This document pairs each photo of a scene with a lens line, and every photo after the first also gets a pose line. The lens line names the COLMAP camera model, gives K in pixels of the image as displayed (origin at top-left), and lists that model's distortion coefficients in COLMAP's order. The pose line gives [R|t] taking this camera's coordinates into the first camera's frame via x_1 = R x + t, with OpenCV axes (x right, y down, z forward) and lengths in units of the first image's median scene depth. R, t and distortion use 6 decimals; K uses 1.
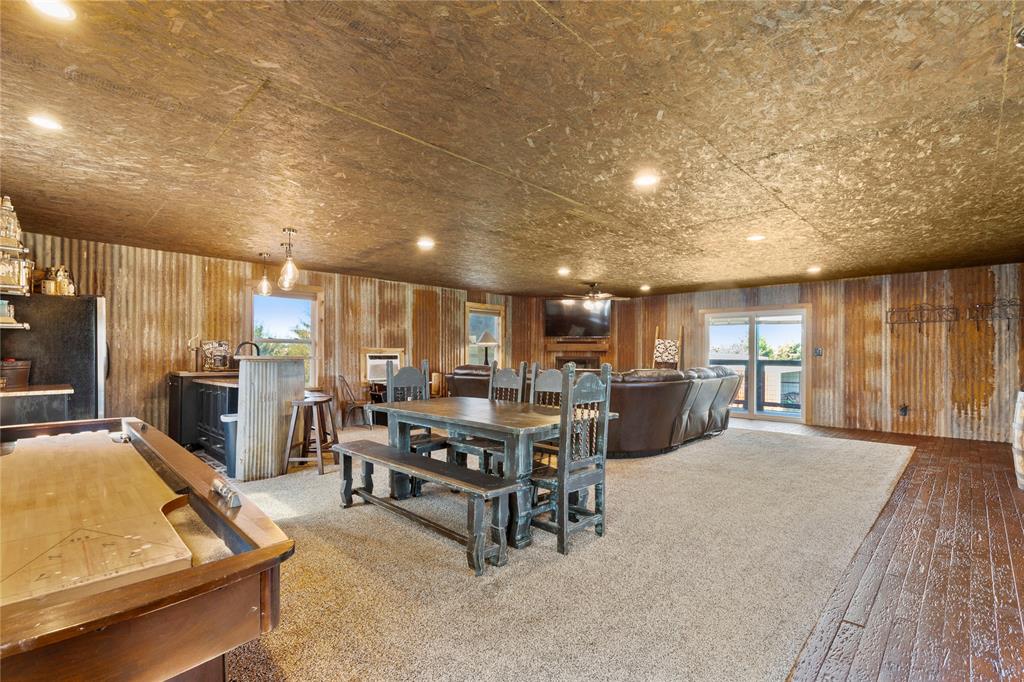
lens RADIAL K [[466.9, 0, 518.8], [0, 466.9, 345.9], [0, 0, 1]] dist [0.000470, 0.000023]
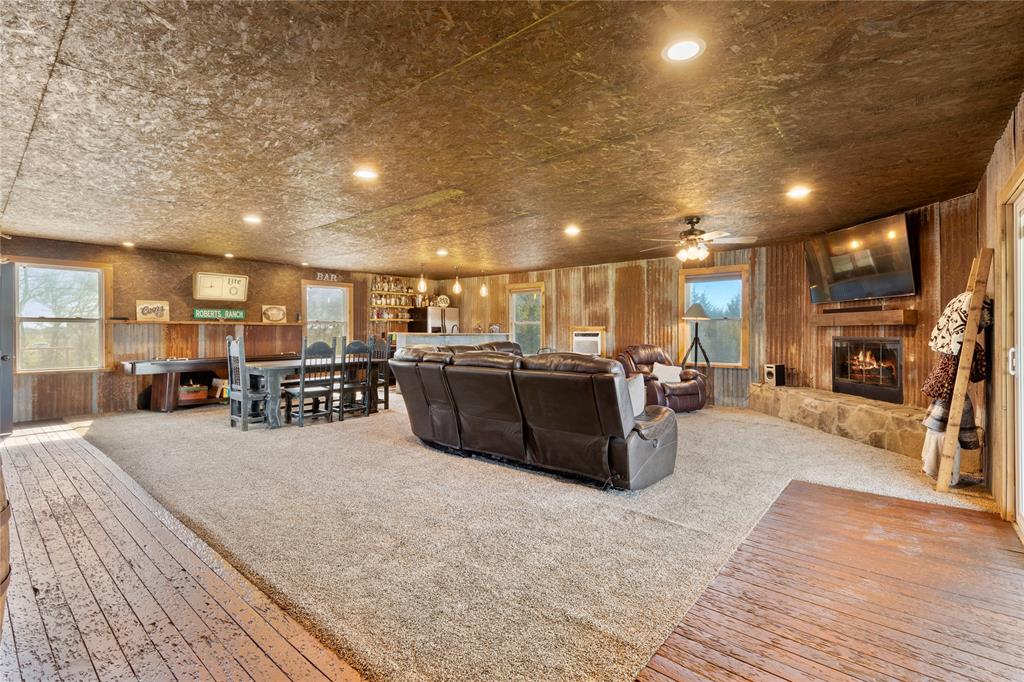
lens RADIAL K [[466.9, 0, 519.8], [0, 466.9, 336.5], [0, 0, 1]] dist [0.000470, 0.000023]
pose [[0.076215, 0.005089, -0.997078, 0.788249], [0.011135, 0.999920, 0.005955, 0.019179], [0.997029, -0.011556, 0.076152, 0.729066]]
